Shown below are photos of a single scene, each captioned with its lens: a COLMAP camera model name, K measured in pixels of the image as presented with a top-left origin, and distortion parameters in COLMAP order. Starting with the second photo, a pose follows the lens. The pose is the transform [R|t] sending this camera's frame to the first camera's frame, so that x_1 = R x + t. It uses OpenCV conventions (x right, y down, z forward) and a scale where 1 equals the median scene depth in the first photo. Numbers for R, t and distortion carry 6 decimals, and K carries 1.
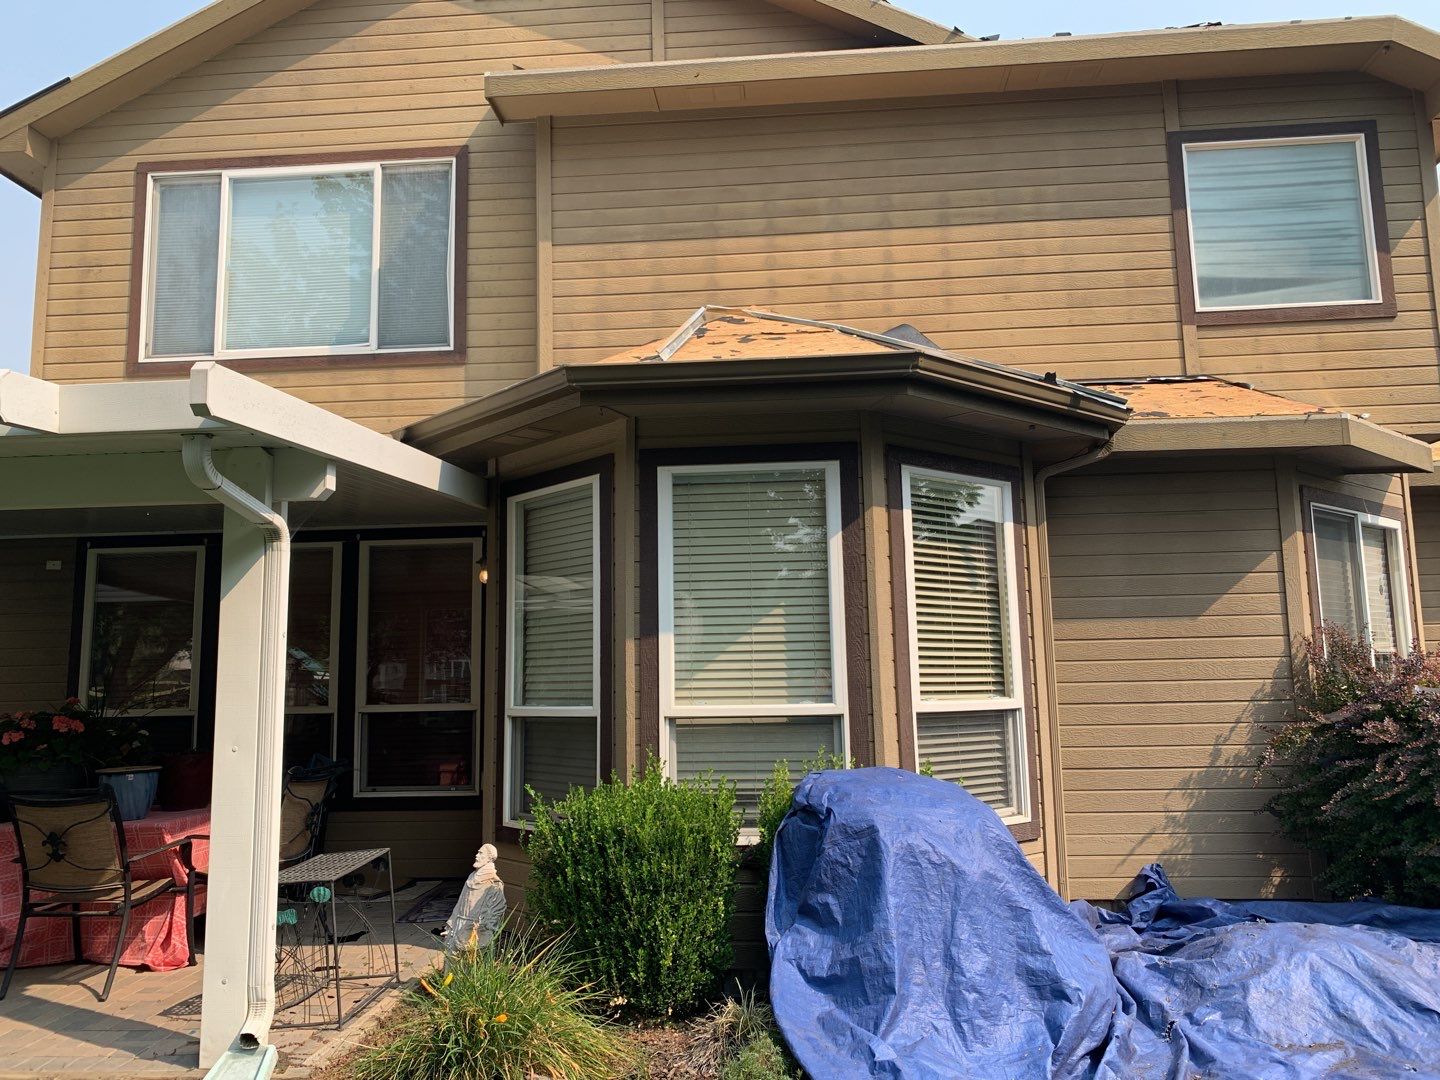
lens RADIAL K [[1113.5, 0, 710.4], [0, 1113.5, 530.8], [0, 0, 1]] dist [0.053164, -0.070187]
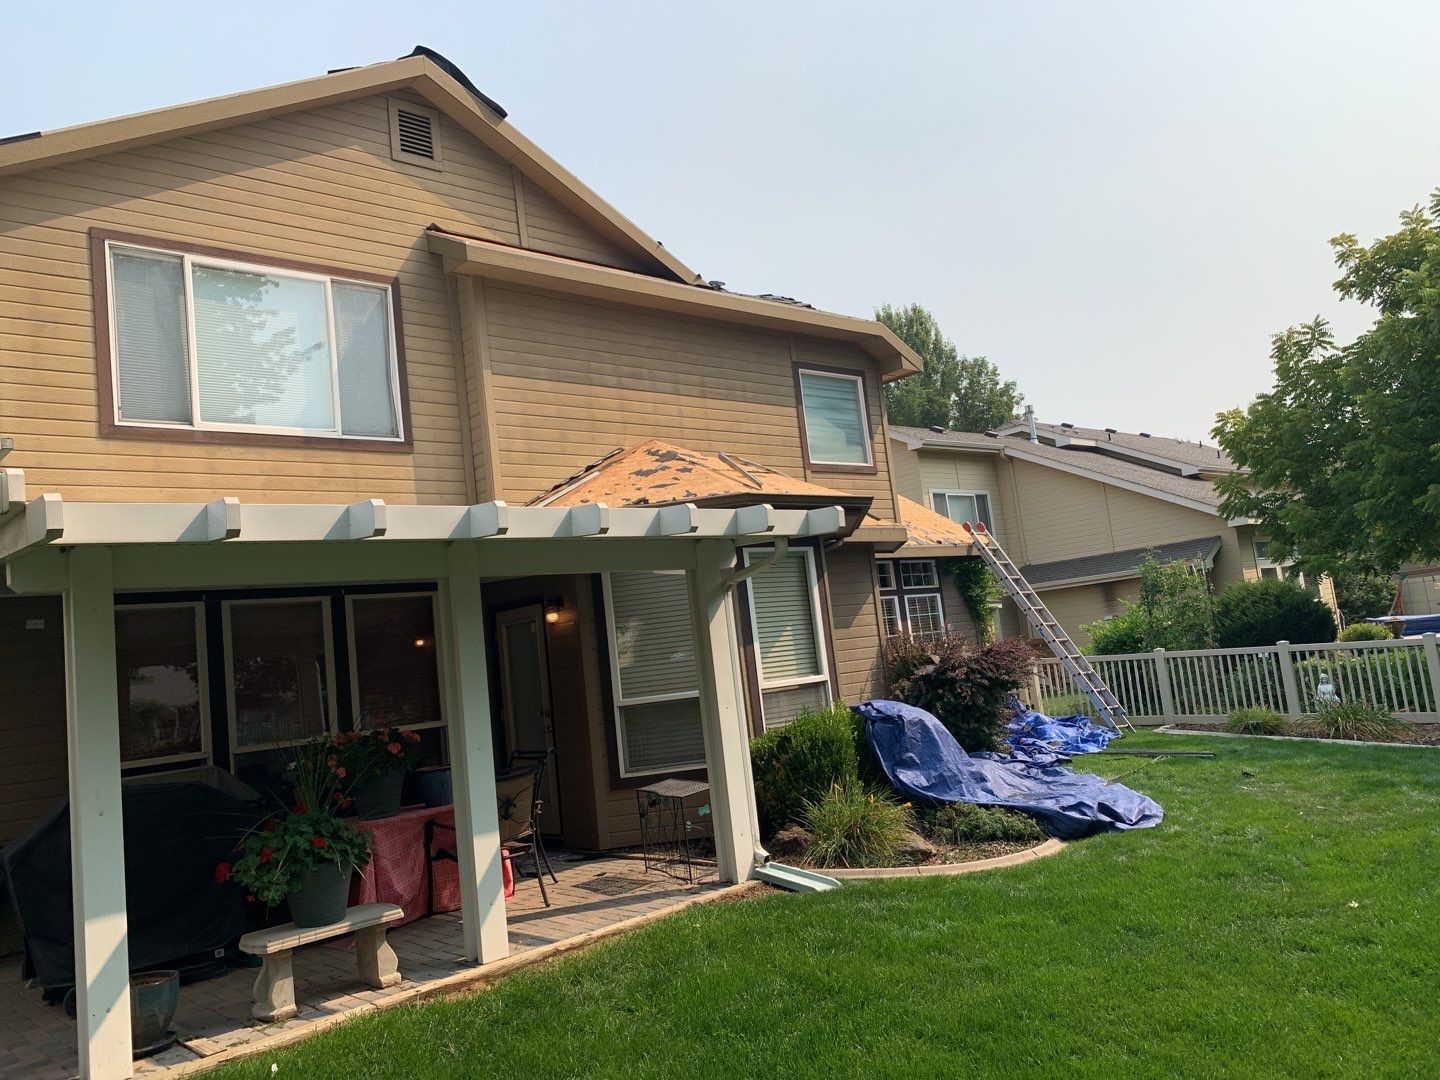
lens RADIAL K [[1113.5, 0, 719.2], [0, 1113.5, 545.6], [0, 0, 1]] dist [0.053164, -0.070187]
pose [[0.680129, 0.020245, 0.732813, -0.919407], [0.002463, 0.999550, -0.029900, -0.006886], [-0.733088, 0.022141, 0.679773, -0.110720]]
